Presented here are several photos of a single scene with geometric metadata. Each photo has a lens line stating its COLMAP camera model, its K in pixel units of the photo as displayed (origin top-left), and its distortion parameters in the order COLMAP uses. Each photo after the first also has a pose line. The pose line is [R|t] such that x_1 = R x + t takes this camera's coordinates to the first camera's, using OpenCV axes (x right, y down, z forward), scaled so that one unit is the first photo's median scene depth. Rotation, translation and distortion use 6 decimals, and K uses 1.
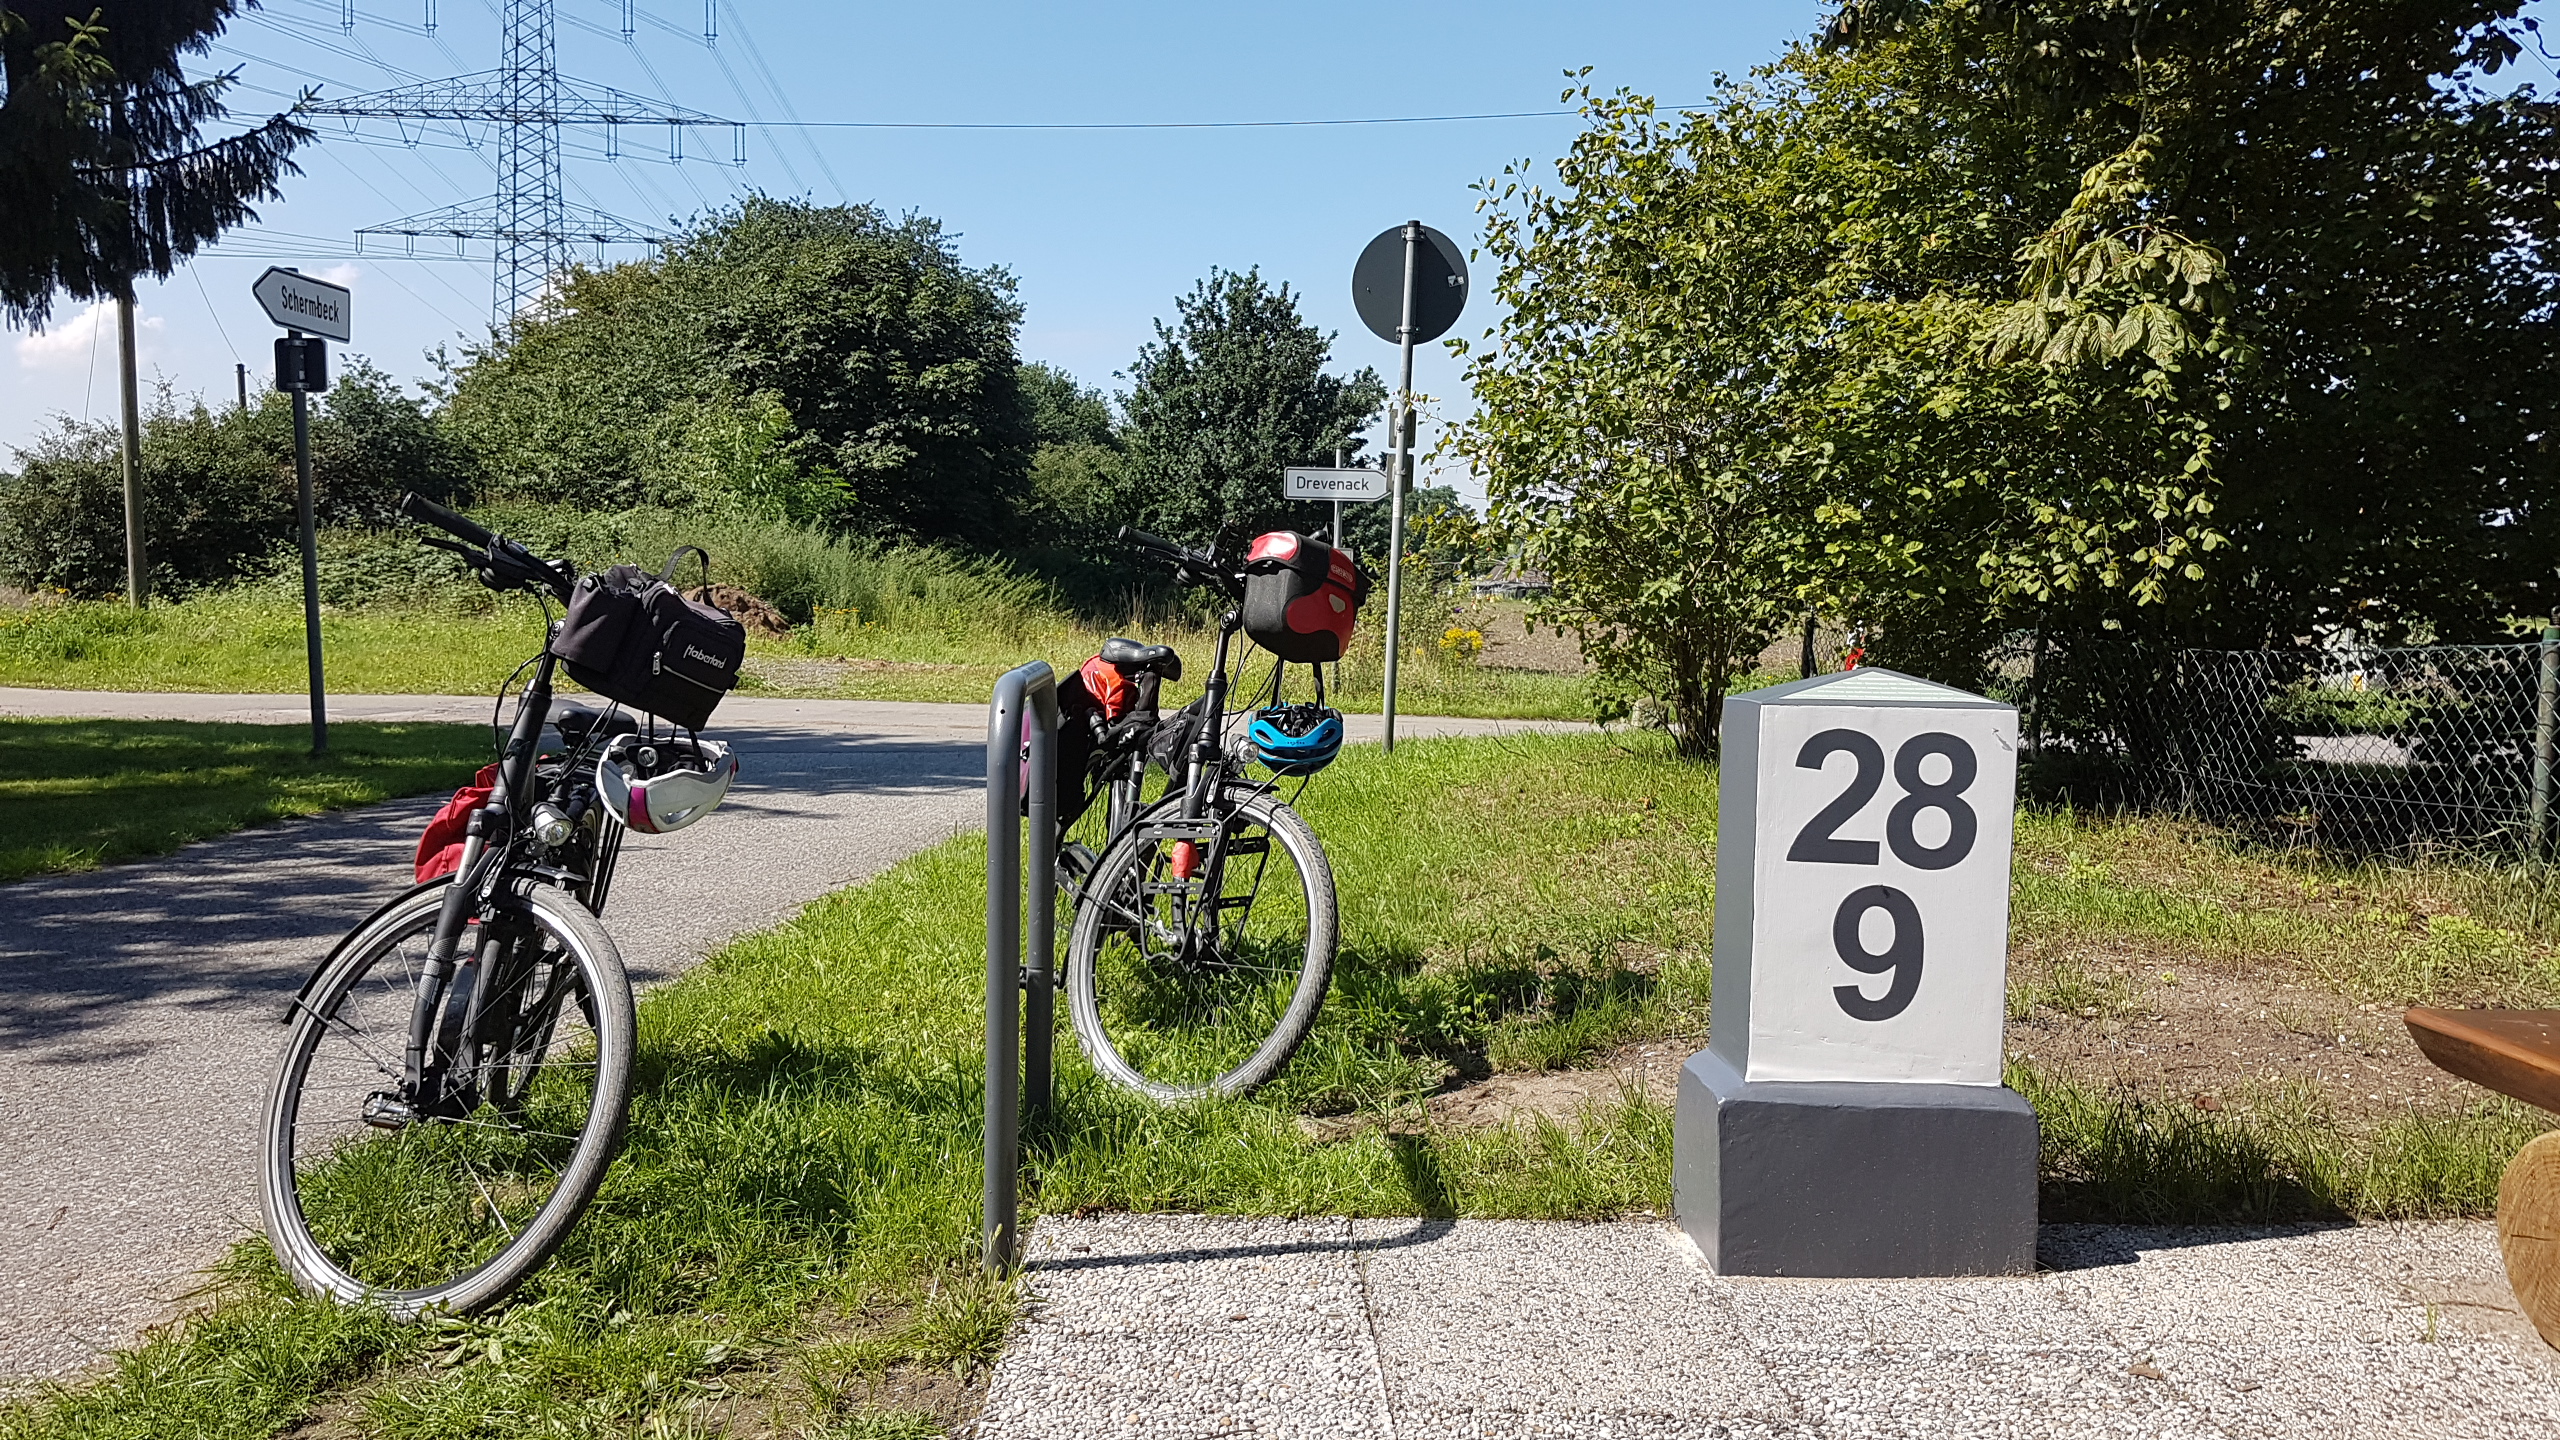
lens RADIAL K [[1984.1, 0, 1264.4], [0, 1984.1, 710.8], [0, 0, 1]] dist [0.099064, -0.014900]
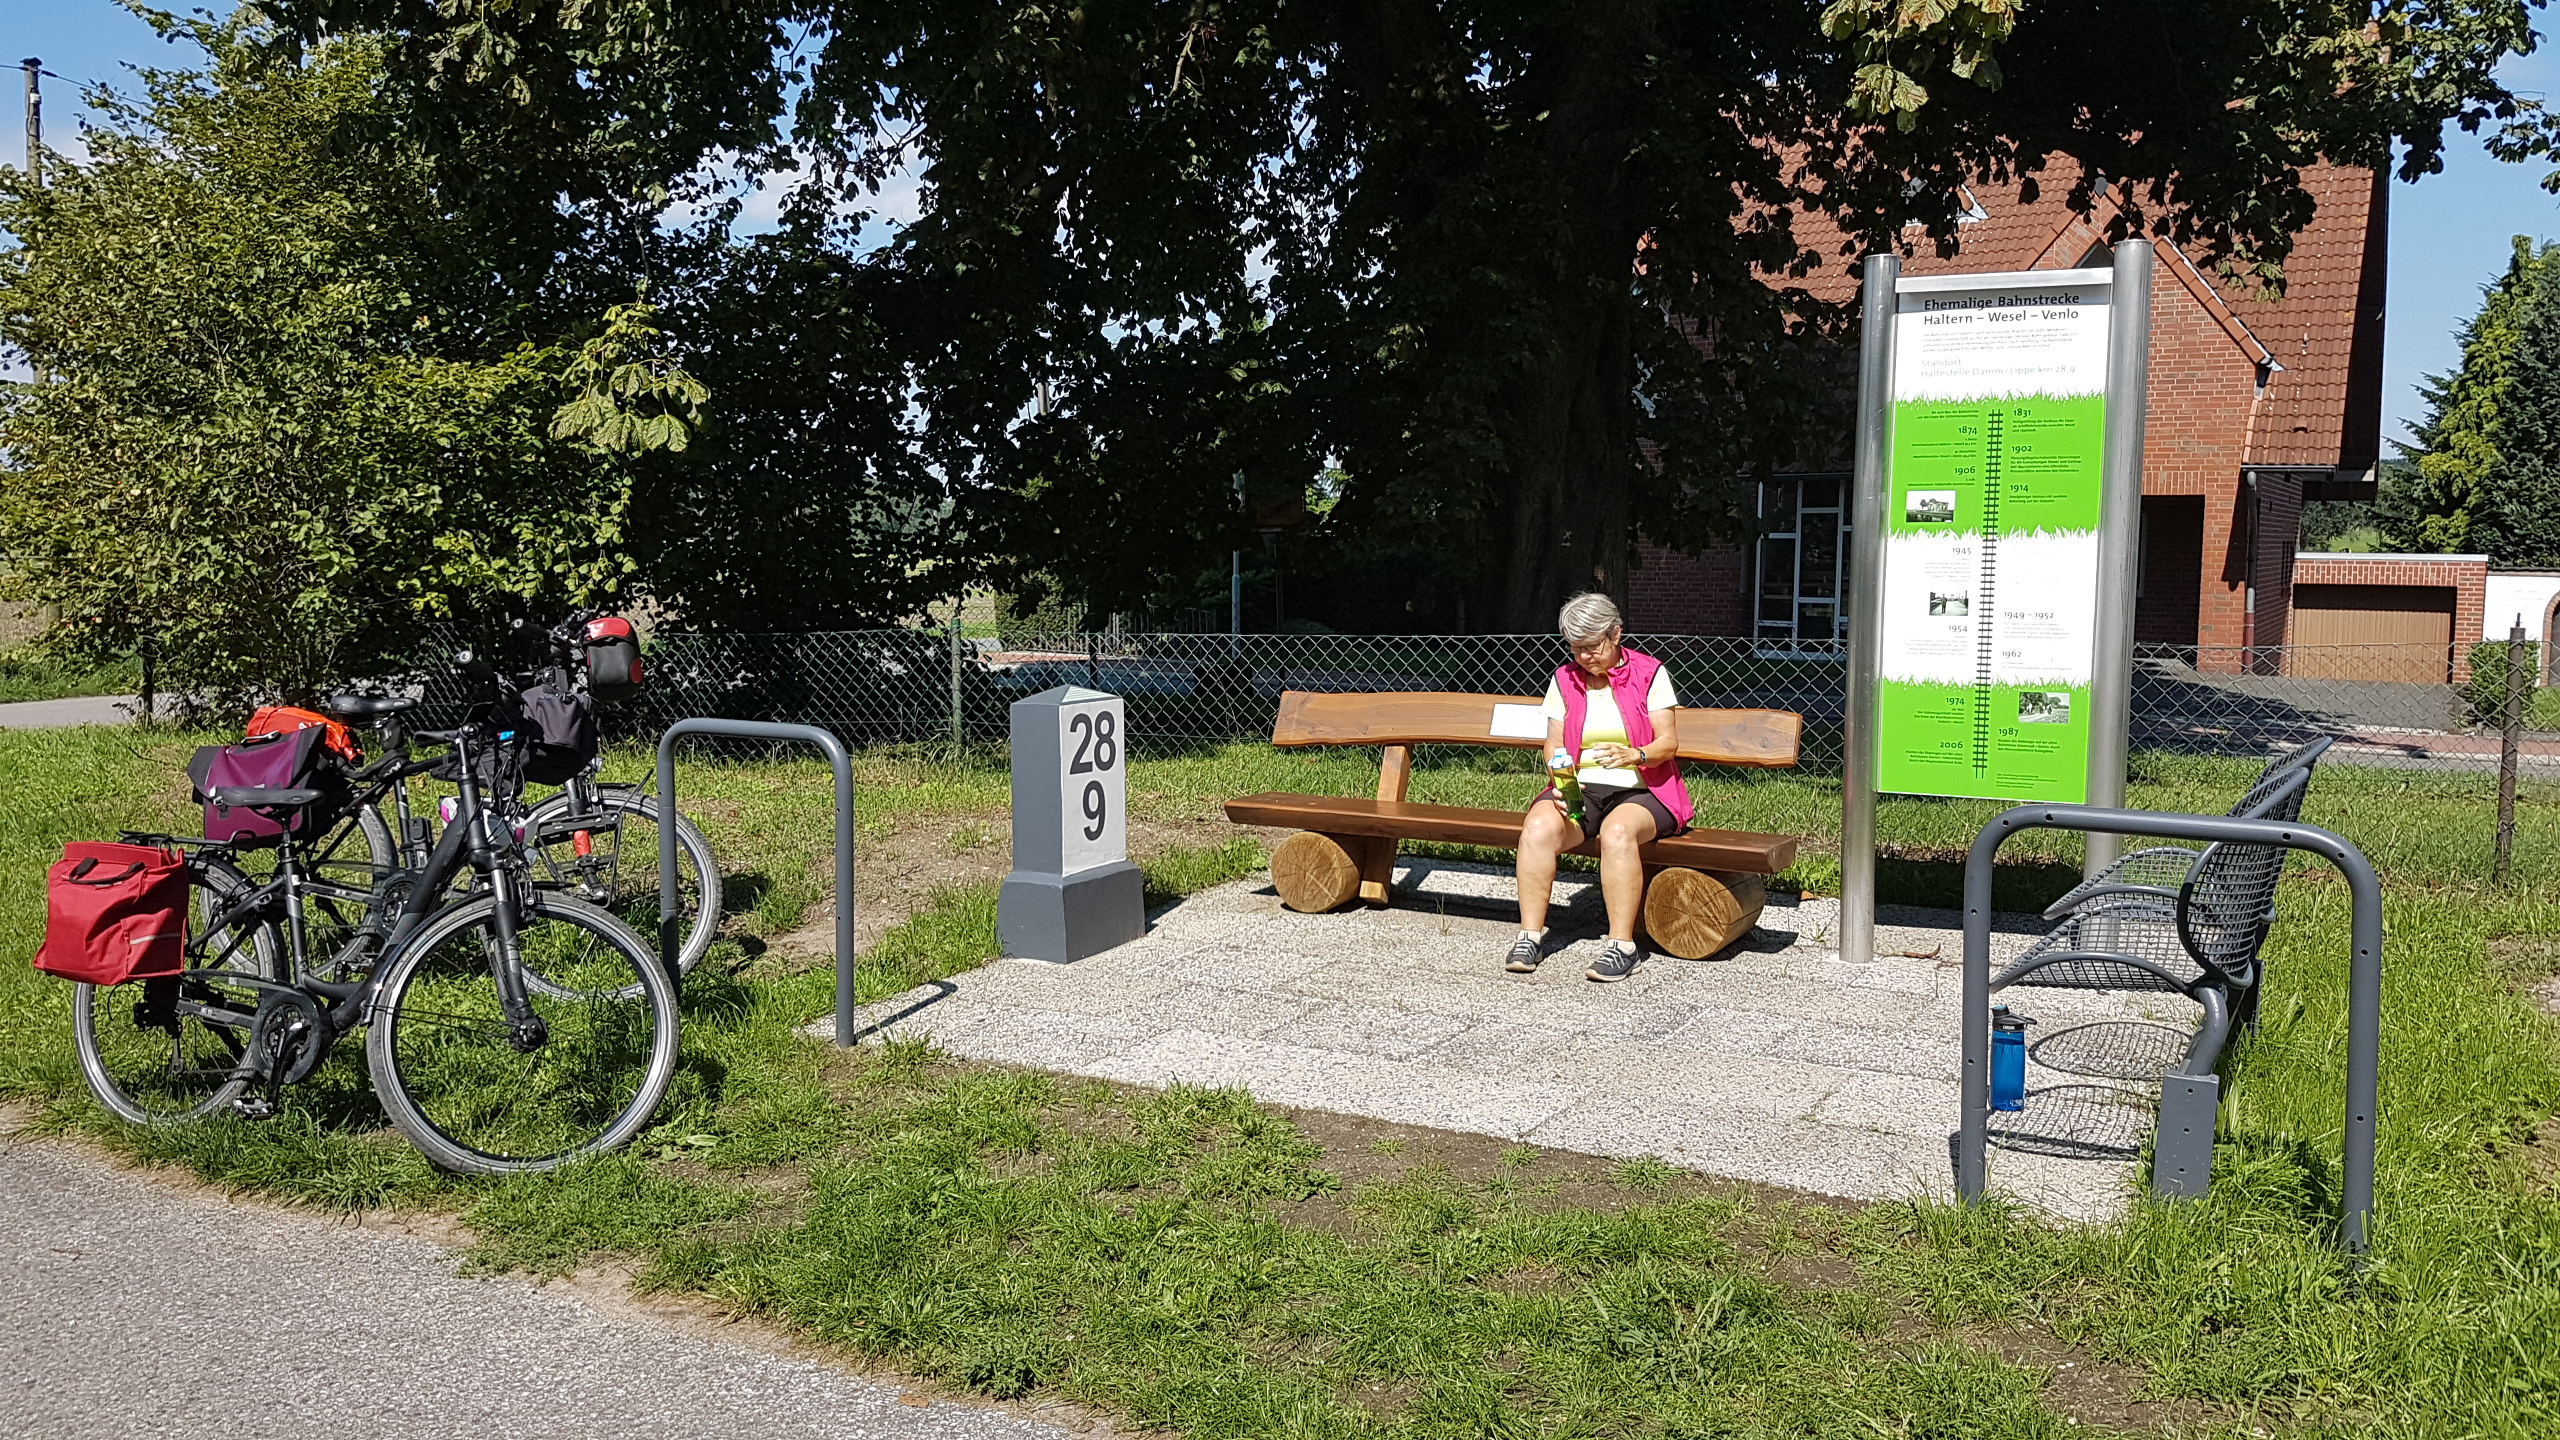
lens RADIAL K [[1984.1, 0, 1272.4], [0, 1984.1, 711.1], [0, 0, 1]] dist [0.099064, -0.014900]
pose [[0.483559, -0.093890, 0.870262, -1.533364], [0.058566, 0.995473, 0.074856, -0.146353], [-0.873350, 0.014770, 0.486869, -0.267382]]
